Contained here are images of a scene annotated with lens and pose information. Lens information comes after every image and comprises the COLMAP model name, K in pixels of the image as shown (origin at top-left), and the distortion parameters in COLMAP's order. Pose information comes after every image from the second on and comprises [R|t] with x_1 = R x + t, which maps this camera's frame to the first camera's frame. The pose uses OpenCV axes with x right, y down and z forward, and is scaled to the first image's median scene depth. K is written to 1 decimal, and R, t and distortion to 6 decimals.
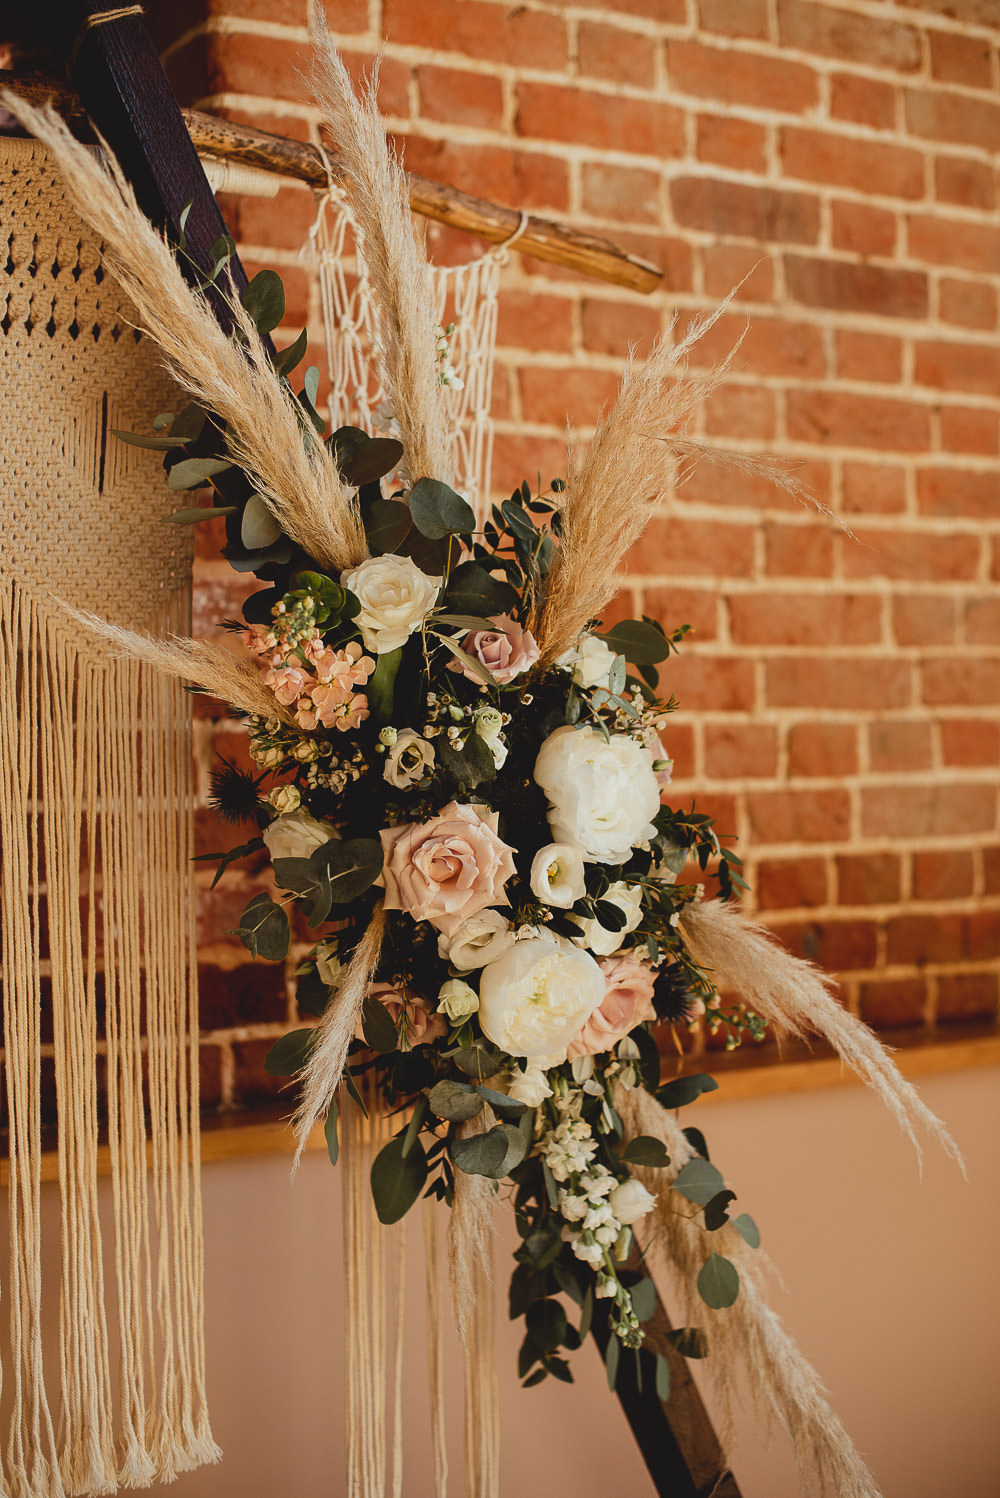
lens RADIAL K [[2193.9, 0, 500.0], [0, 2193.9, 749.8], [0, 0, 1]] dist [-0.126730, 0.000000]
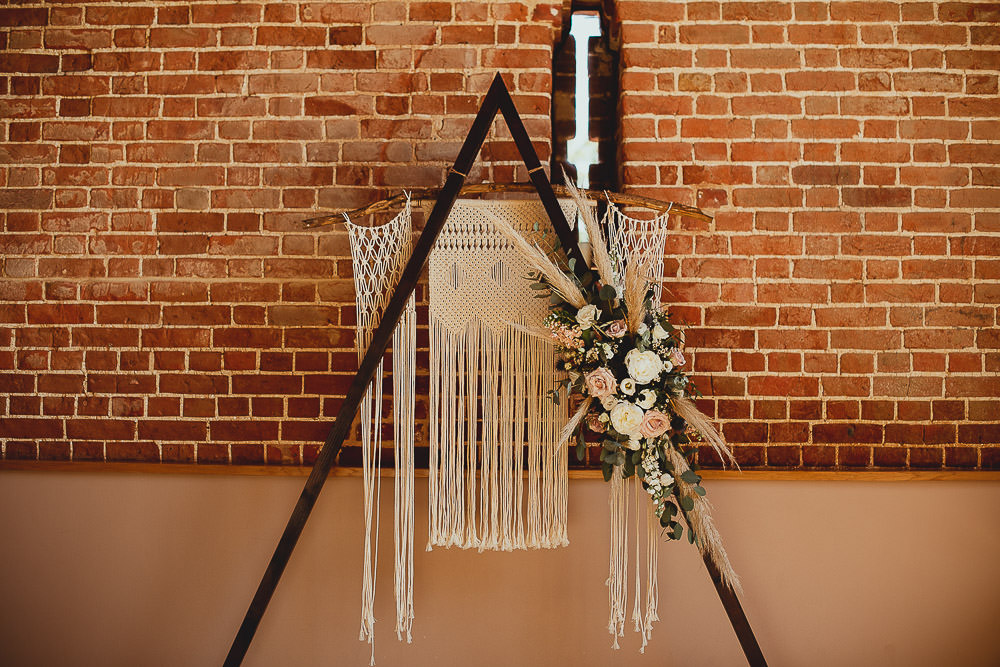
lens RADIAL K [[1464.5, 0, 500.1], [0, 1464.5, 333.8], [0, 0, 1]] dist [-0.126730, 0.000000]
pose [[0.832110, -0.001342, -0.554608, 0.828673], [-0.021187, 0.999190, -0.034206, 0.037054], [0.554205, 0.040214, 0.831408, -0.837143]]
